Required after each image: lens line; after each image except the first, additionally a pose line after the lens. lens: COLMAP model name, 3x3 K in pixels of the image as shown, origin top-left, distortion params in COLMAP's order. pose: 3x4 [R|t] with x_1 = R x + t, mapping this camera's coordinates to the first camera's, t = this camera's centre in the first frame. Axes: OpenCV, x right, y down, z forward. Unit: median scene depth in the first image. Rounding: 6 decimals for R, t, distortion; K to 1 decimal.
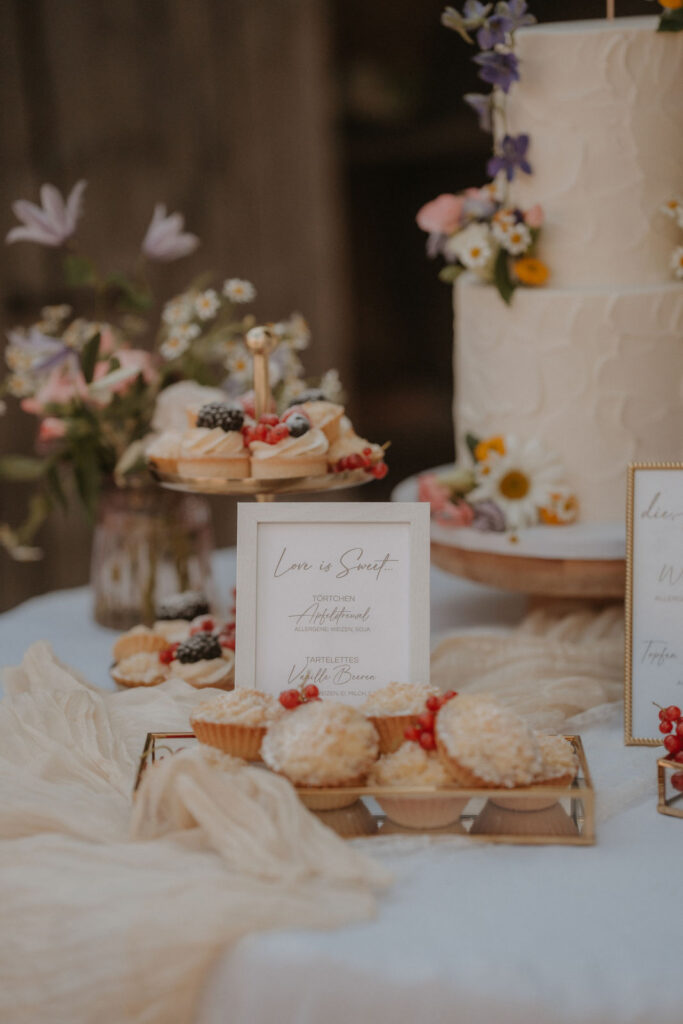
lens RADIAL K [[2674.0, 0, 343.3], [0, 2674.0, 529.0], [0, 0, 1]] dist [1.151768, 0.249215]
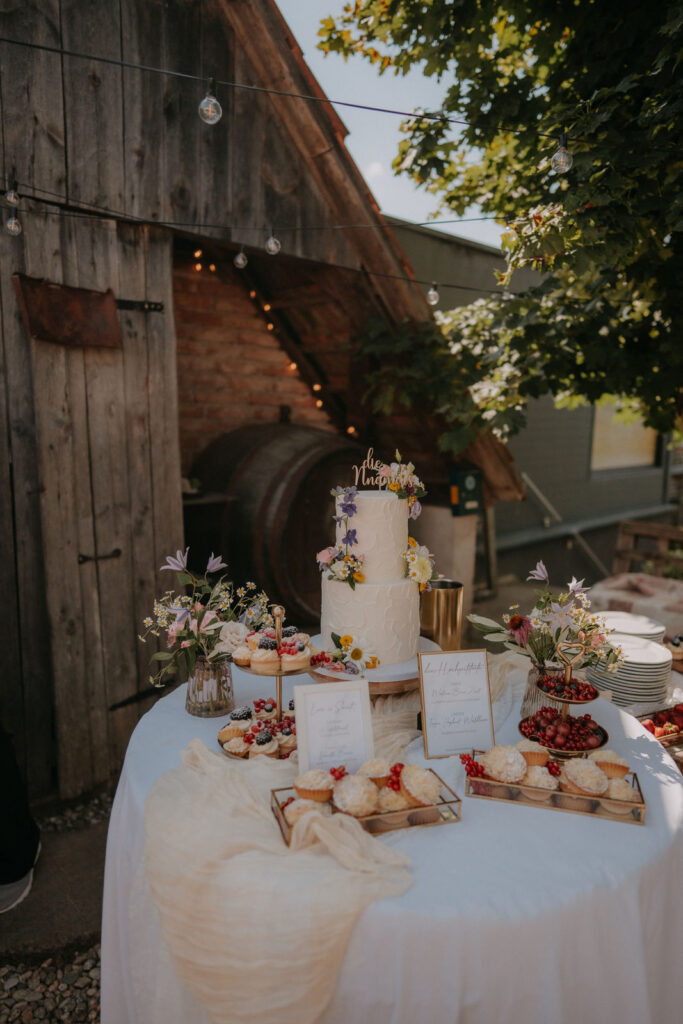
lens RADIAL K [[706.4, 0, 341.5], [0, 706.4, 512.0], [0, 0, 1]] dist [-0.037368, 0.060055]
pose [[0.937818, -0.004823, 0.347094, -0.204702], [0.035330, 0.996037, -0.081617, -0.105325], [-0.345325, 0.088805, 0.934272, 0.329058]]
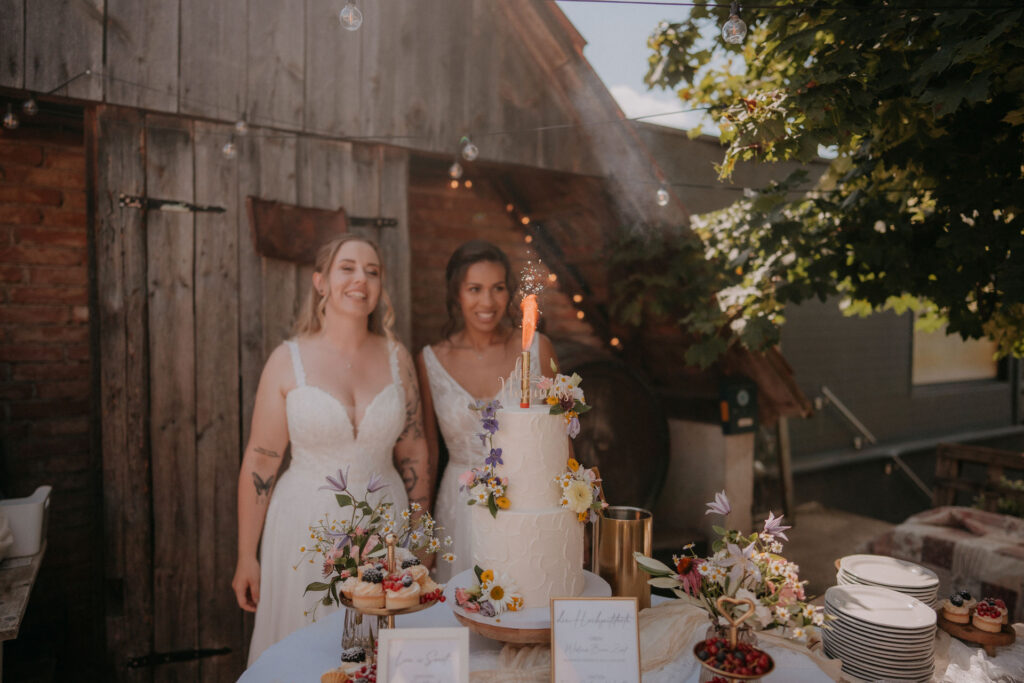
lens RADIAL K [[706.4, 0, 505.3], [0, 706.4, 345.7], [0, 0, 1]] dist [-0.037368, 0.060055]
pose [[0.990634, 0.025128, 0.134214, -0.018833], [0.002150, 0.979928, -0.199338, -0.109570], [-0.136529, 0.197759, 0.970696, 0.359089]]
